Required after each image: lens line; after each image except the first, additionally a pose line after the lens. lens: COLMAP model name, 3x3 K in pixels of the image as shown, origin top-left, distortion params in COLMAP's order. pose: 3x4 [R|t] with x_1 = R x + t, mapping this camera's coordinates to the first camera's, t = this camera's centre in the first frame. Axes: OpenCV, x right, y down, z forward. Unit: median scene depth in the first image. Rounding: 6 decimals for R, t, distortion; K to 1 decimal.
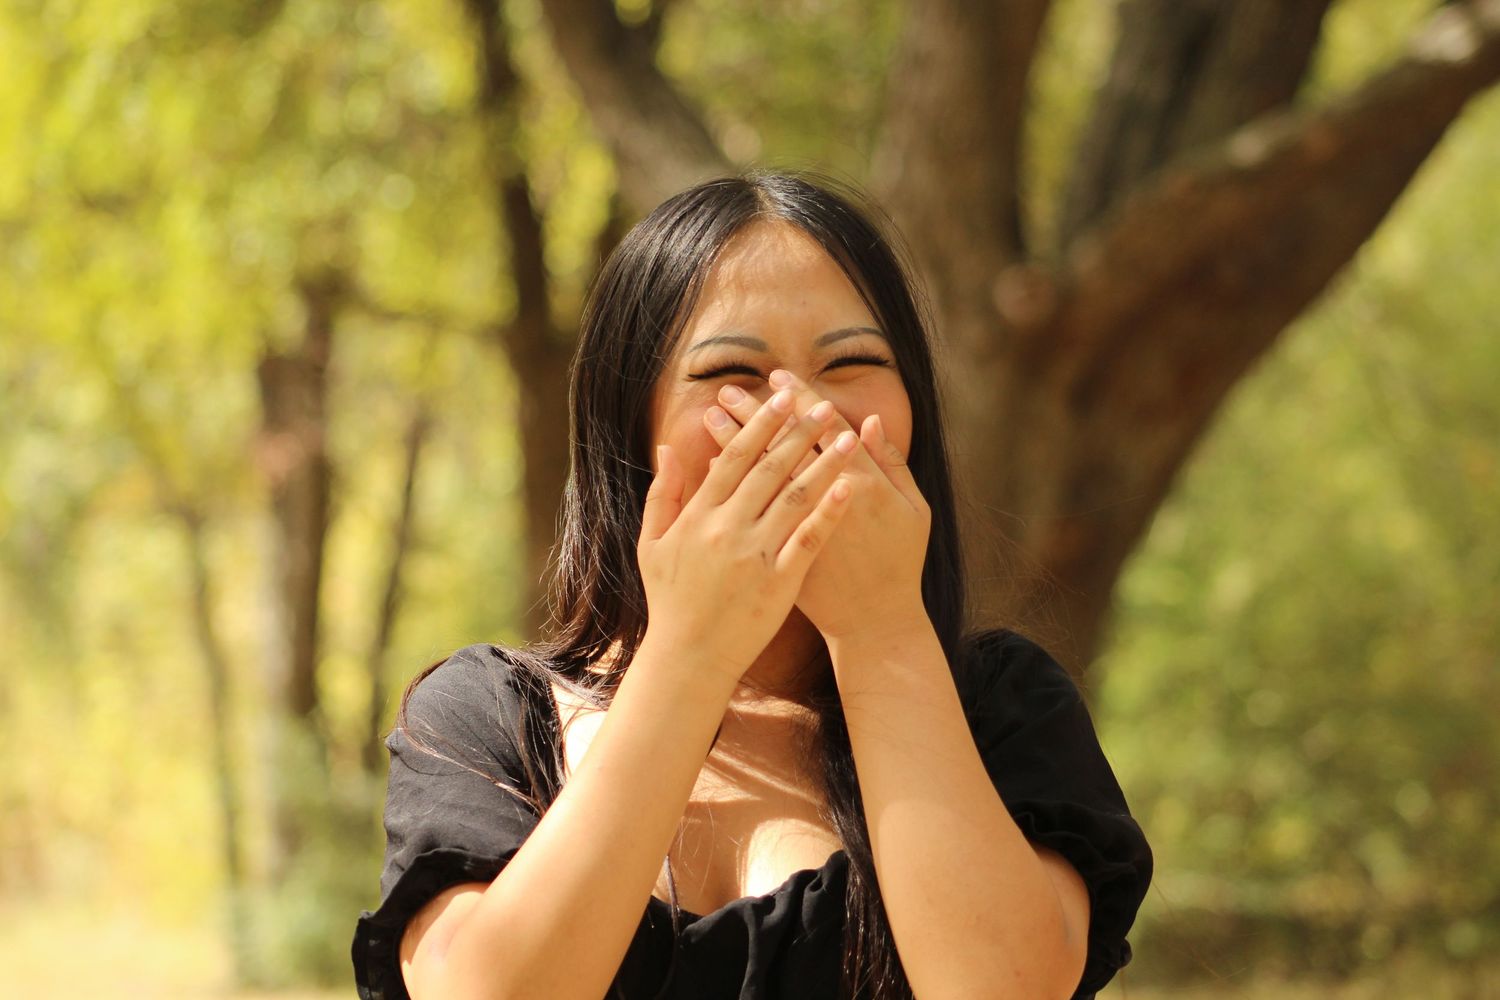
lens RADIAL K [[4329.5, 0, 750.3], [0, 4329.5, 500.6], [0, 0, 1]] dist [0.217771, 0.000000]
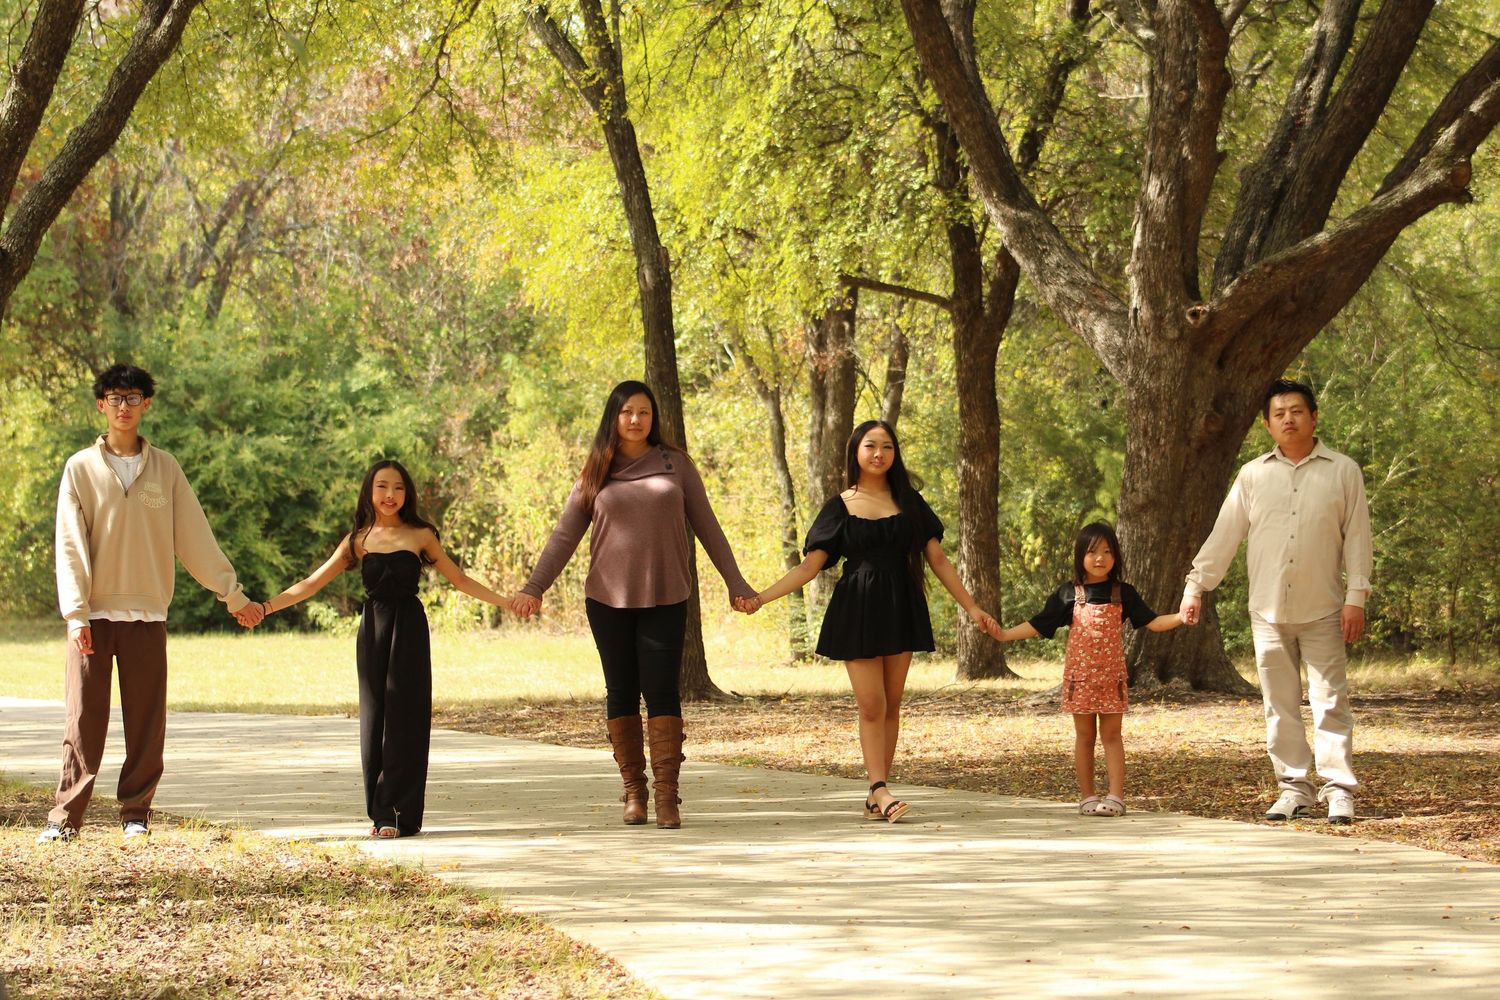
lens RADIAL K [[3244.3, 0, 750.2], [0, 3244.3, 498.9], [0, 0, 1]] dist [-0.151323, 0.000000]
pose [[0.993631, 0.013832, -0.111833, 0.016354], [-0.008901, 0.998971, 0.044476, -0.016464], [0.112334, -0.043197, 0.992731, -0.432578]]
